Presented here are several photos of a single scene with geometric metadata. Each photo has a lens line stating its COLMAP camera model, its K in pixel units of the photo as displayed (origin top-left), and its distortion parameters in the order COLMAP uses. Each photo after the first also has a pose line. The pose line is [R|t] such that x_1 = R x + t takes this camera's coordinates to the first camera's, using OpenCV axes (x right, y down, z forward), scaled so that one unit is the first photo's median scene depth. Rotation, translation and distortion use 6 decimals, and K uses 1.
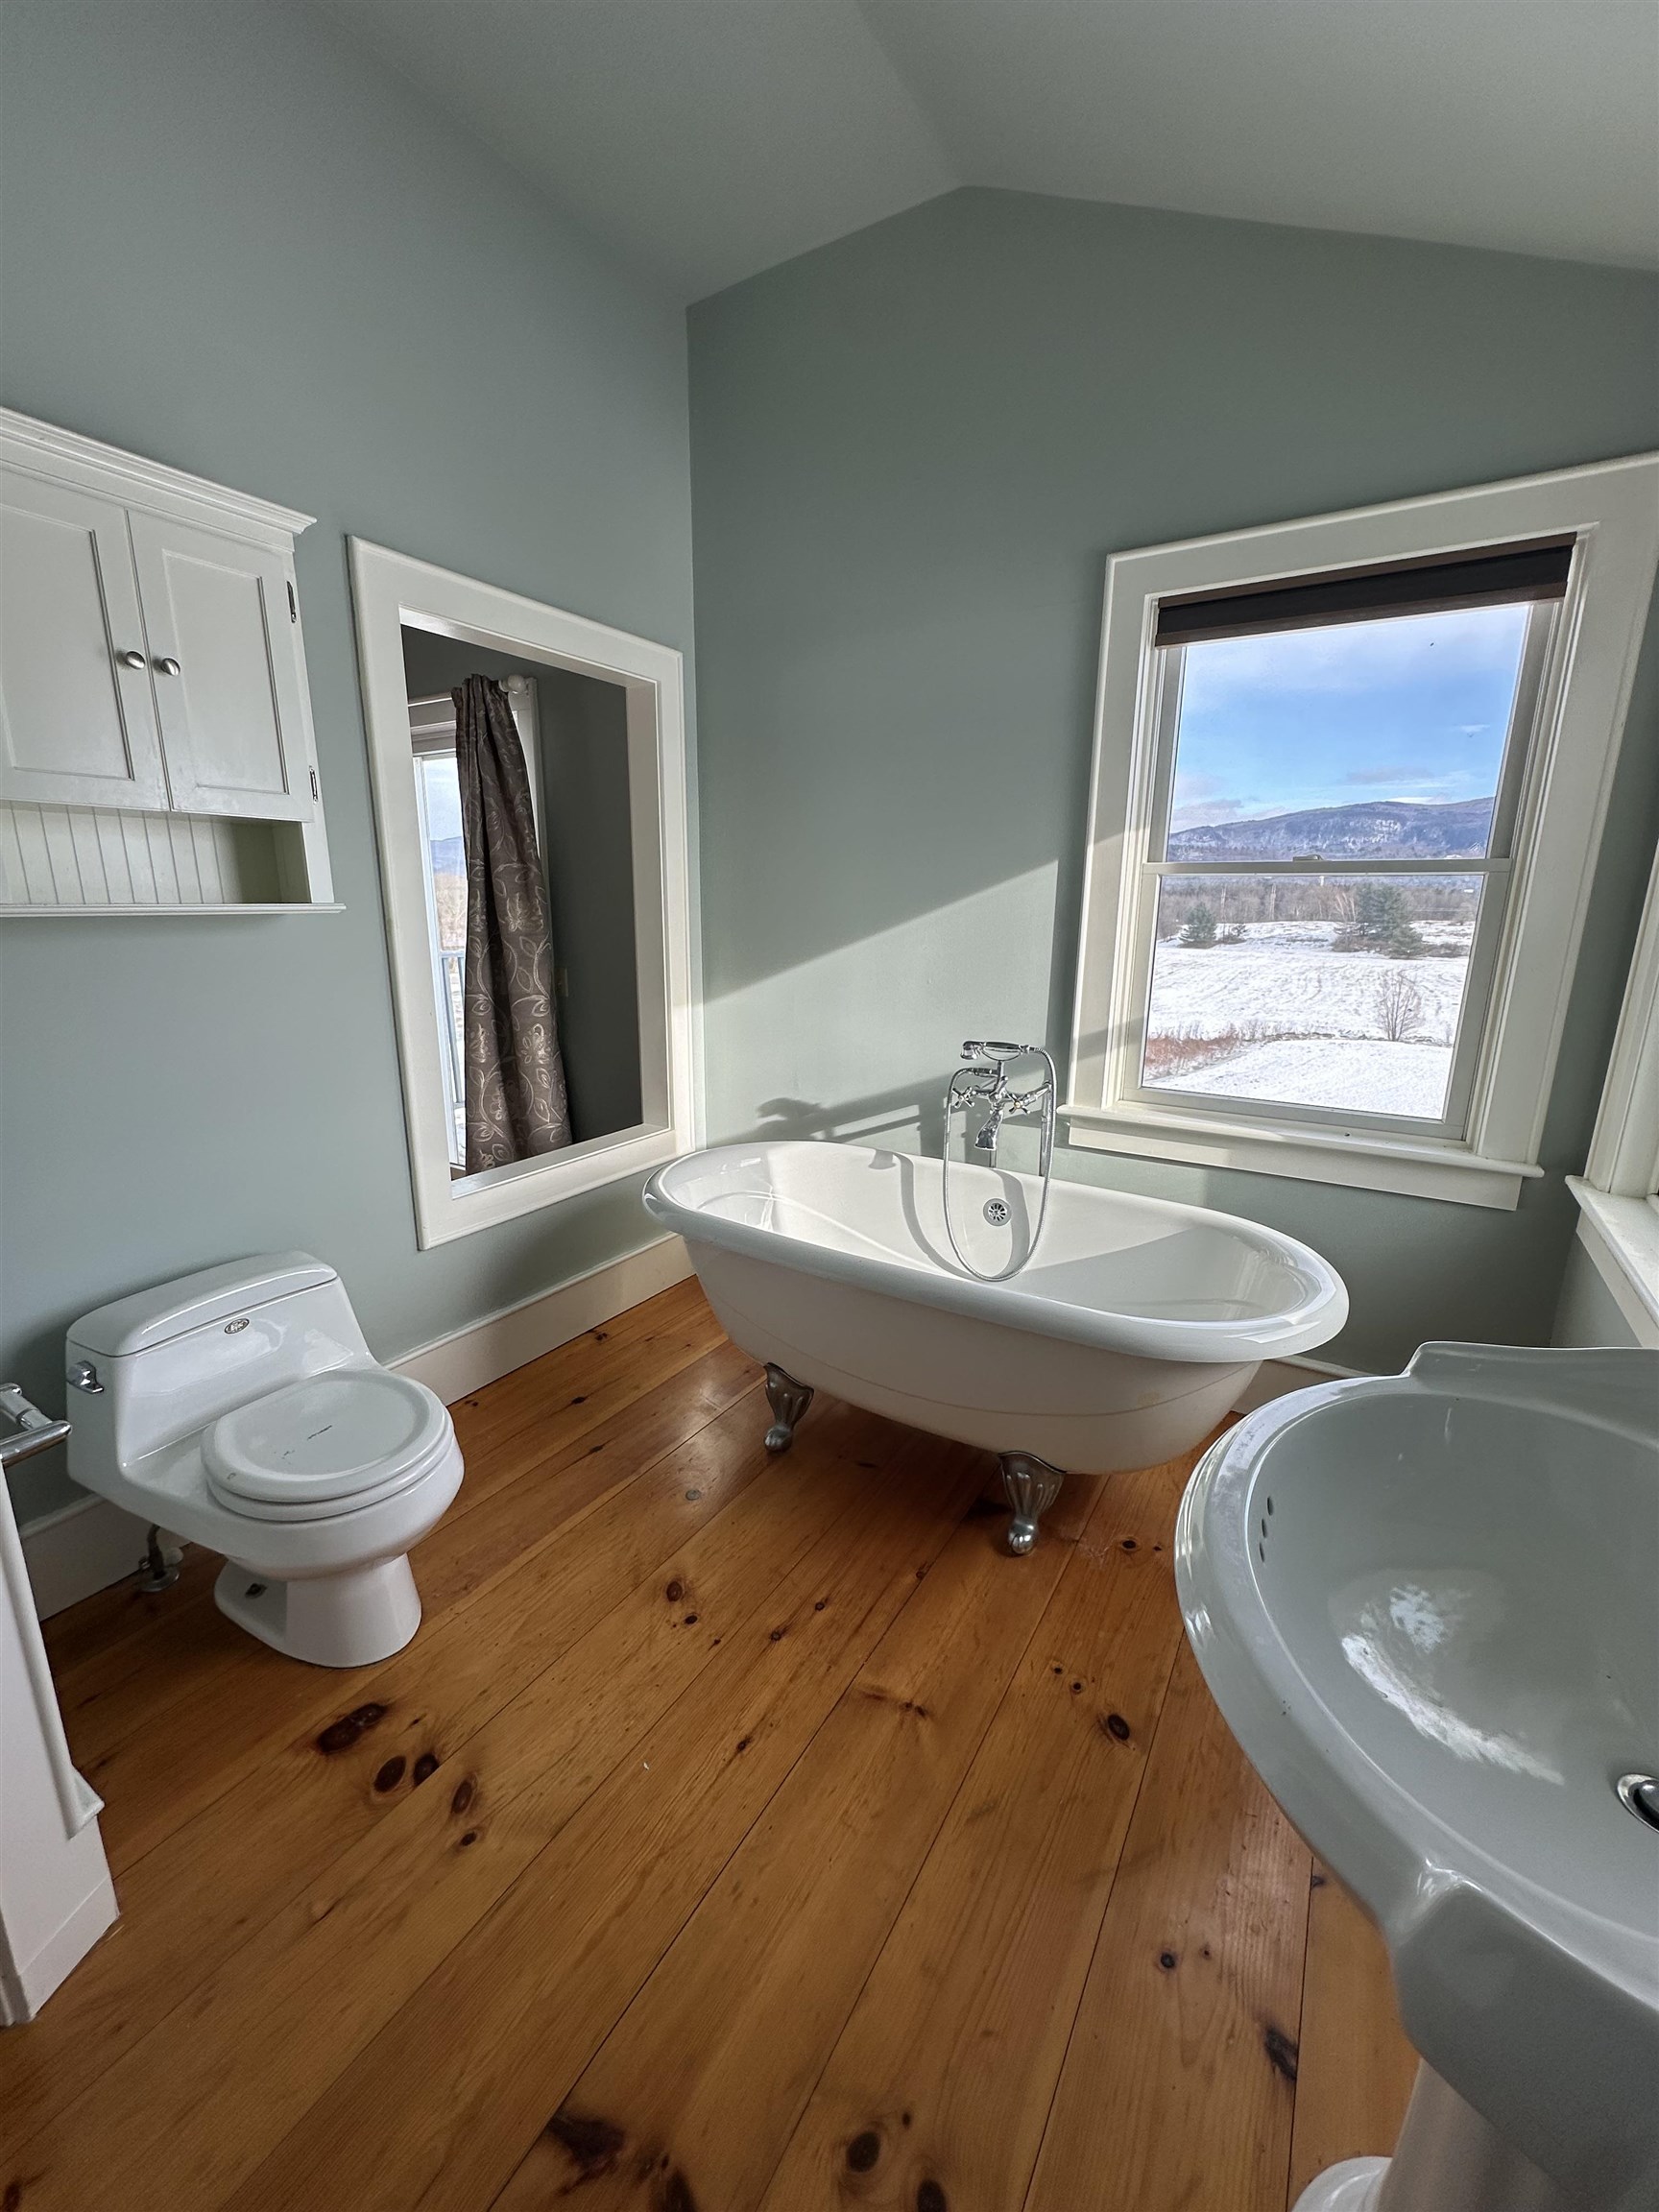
lens RADIAL K [[889.5, 0, 829.0], [0, 889.5, 1102.5], [0, 0, 1]] dist [-0.000433, -0.000107]
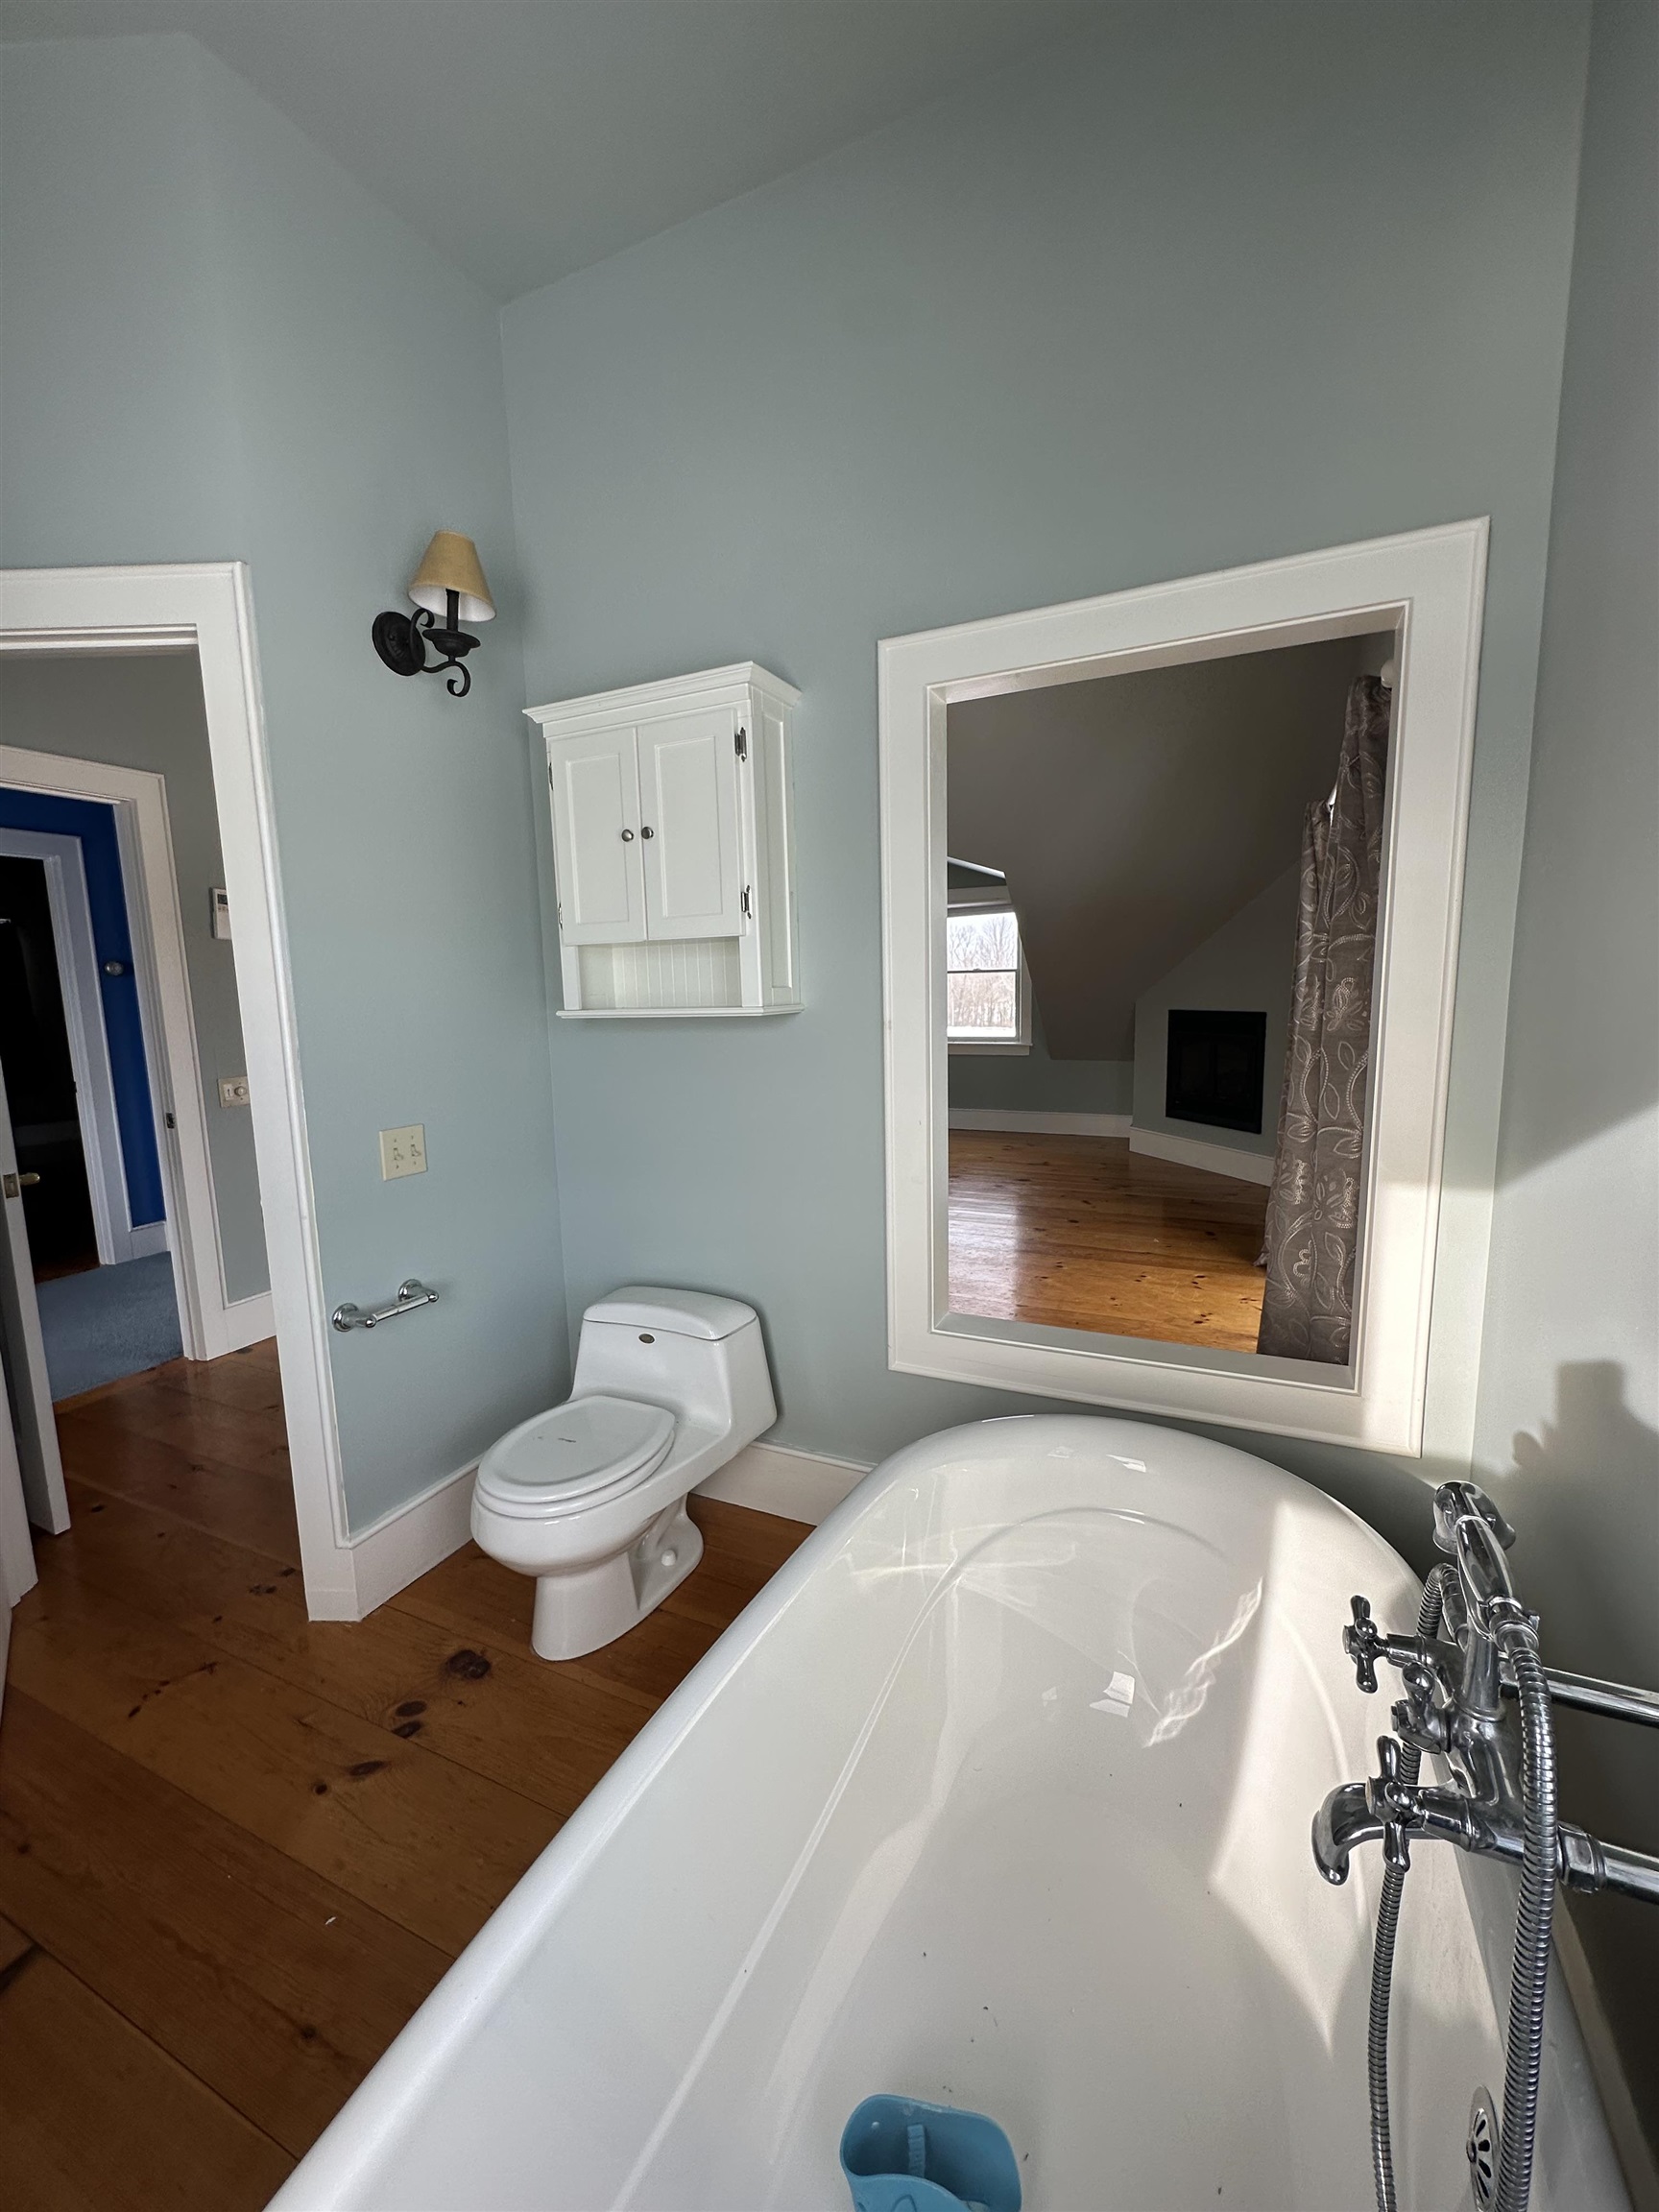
lens RADIAL K [[889.5, 0, 829.2], [0, 889.5, 1108.4], [0, 0, 1]] dist [-0.000433, -0.000107]
pose [[0.111650, 0.119699, -0.986512, 0.645798], [-0.198603, 0.975380, 0.095871, -0.273284], [0.973700, 0.185220, 0.132674, 1.170987]]
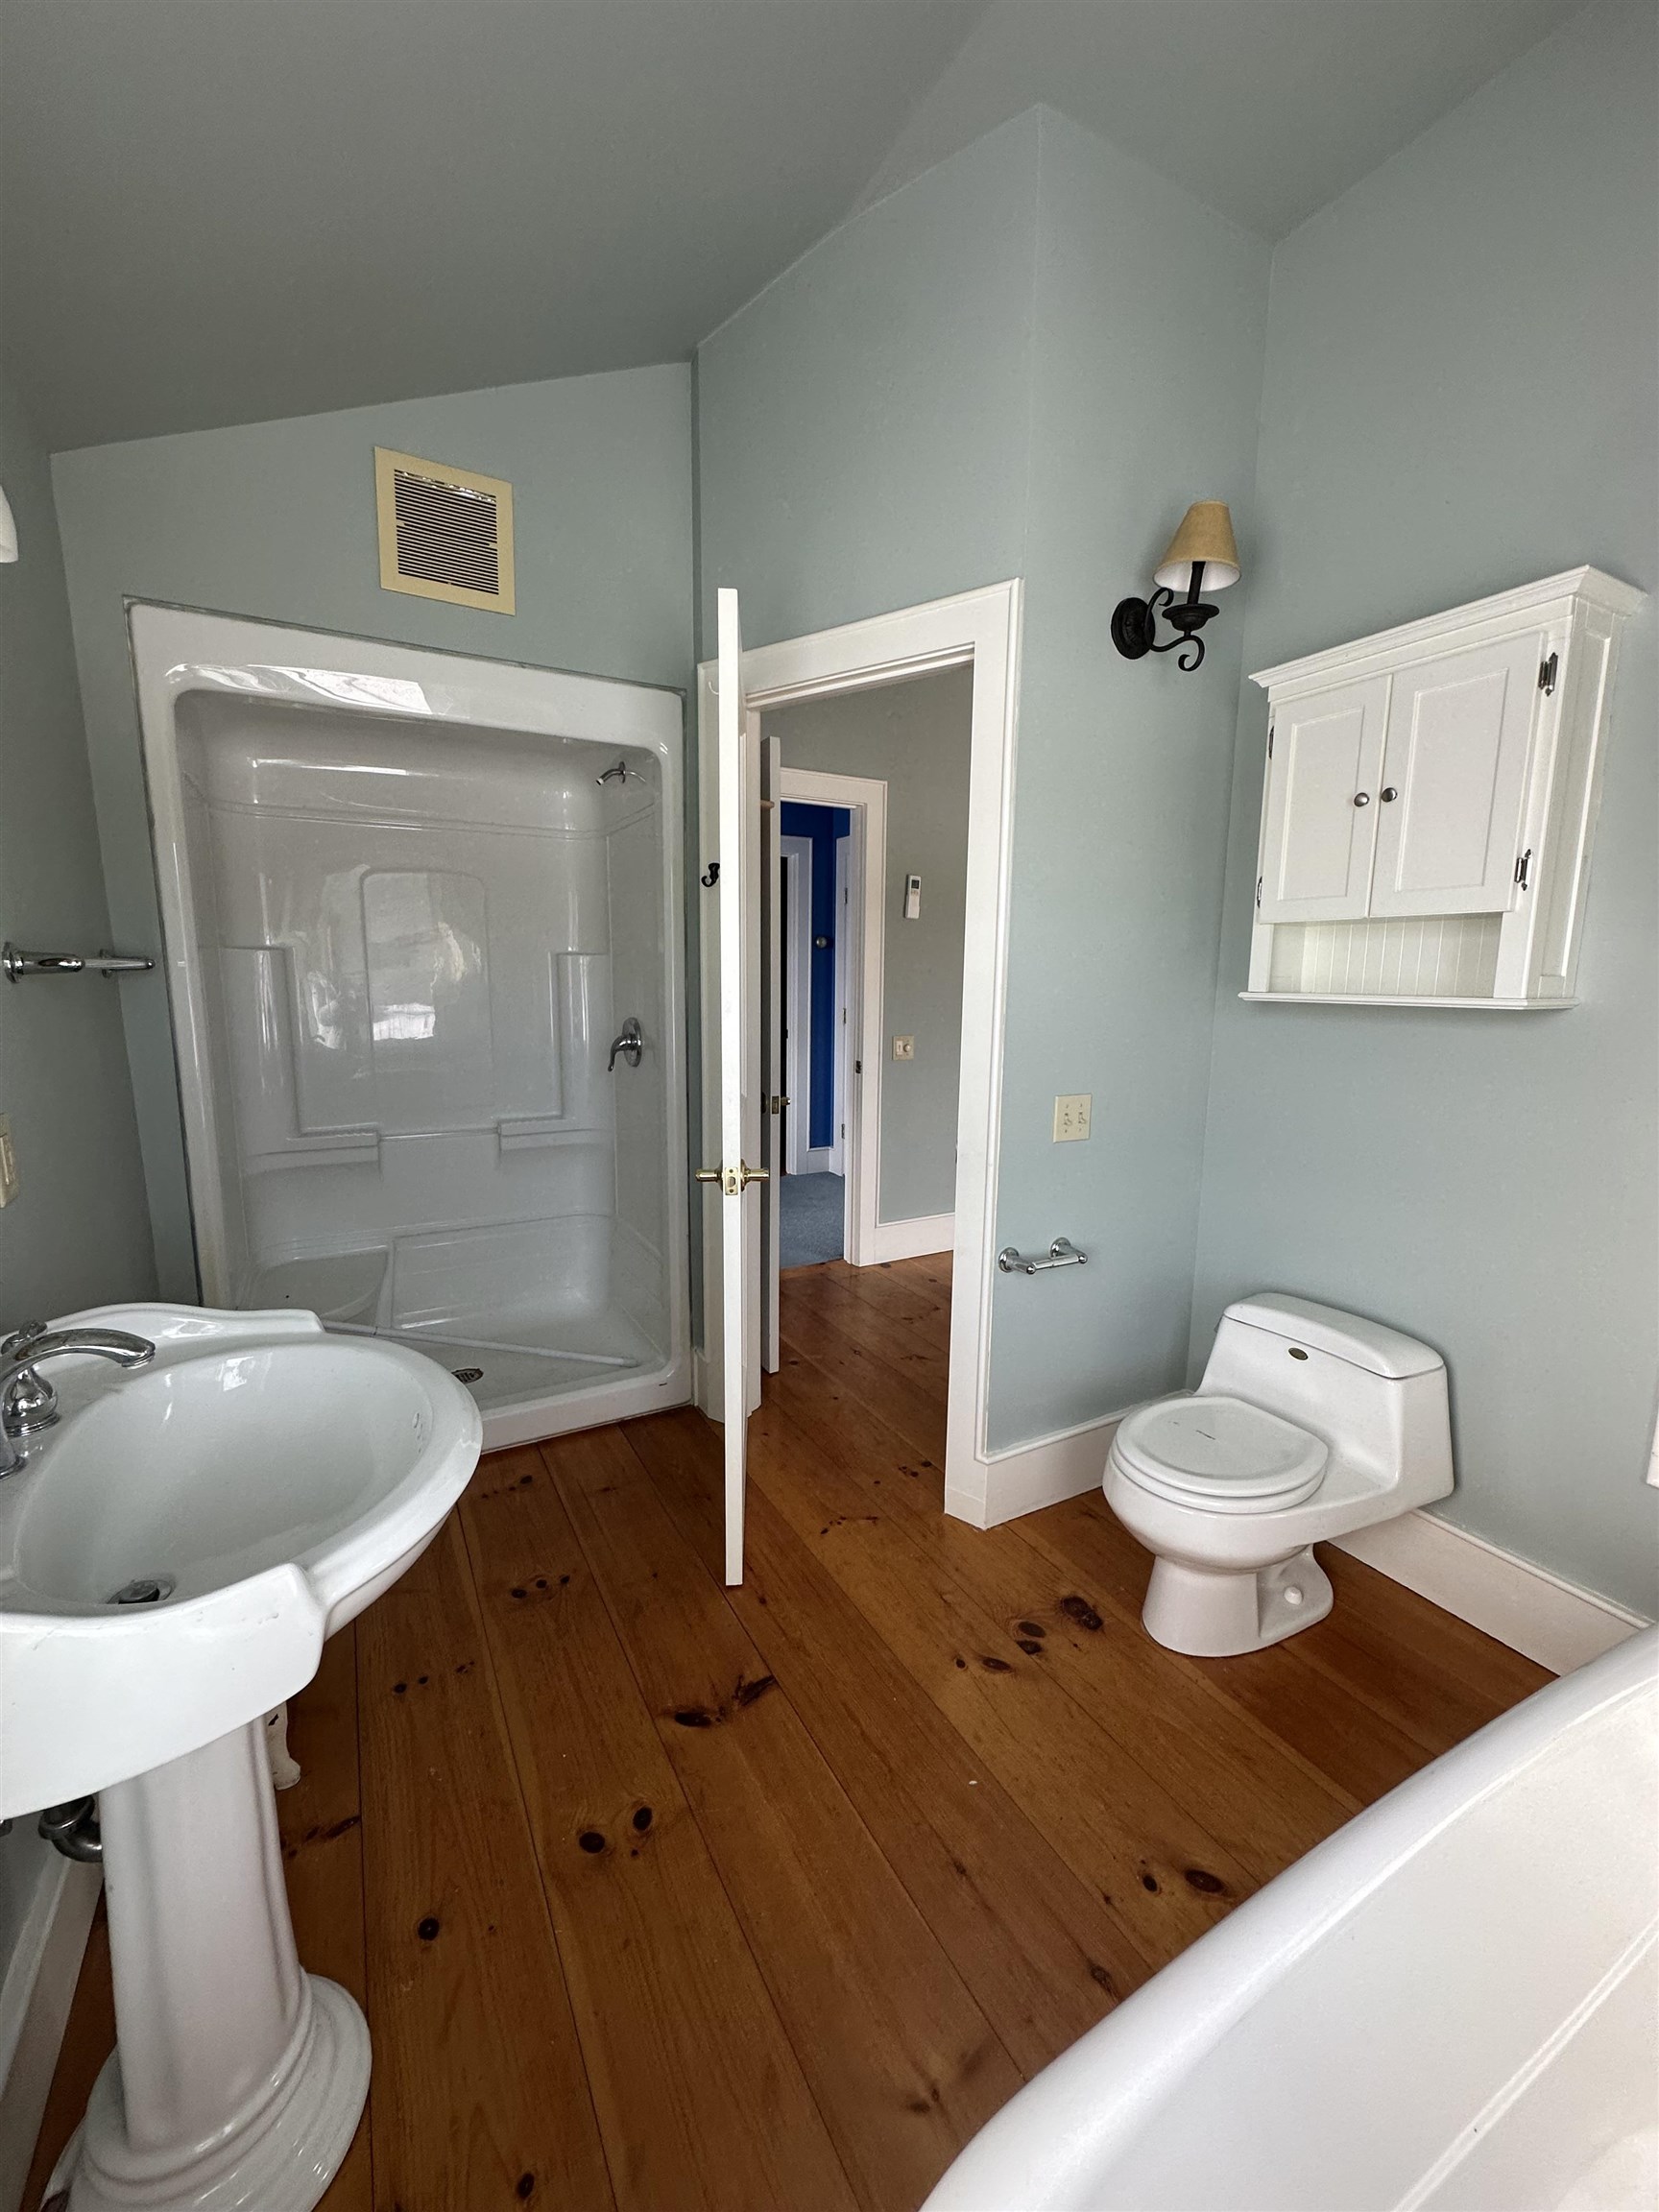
lens RADIAL K [[889.5, 0, 831.1], [0, 889.5, 1109.1], [0, 0, 1]] dist [-0.000433, -0.000107]
pose [[-0.491401, 0.114285, -0.863402, 0.674518], [-0.213601, 0.945261, 0.246691, -0.233942], [0.844334, 0.305648, -0.440091, 1.027054]]
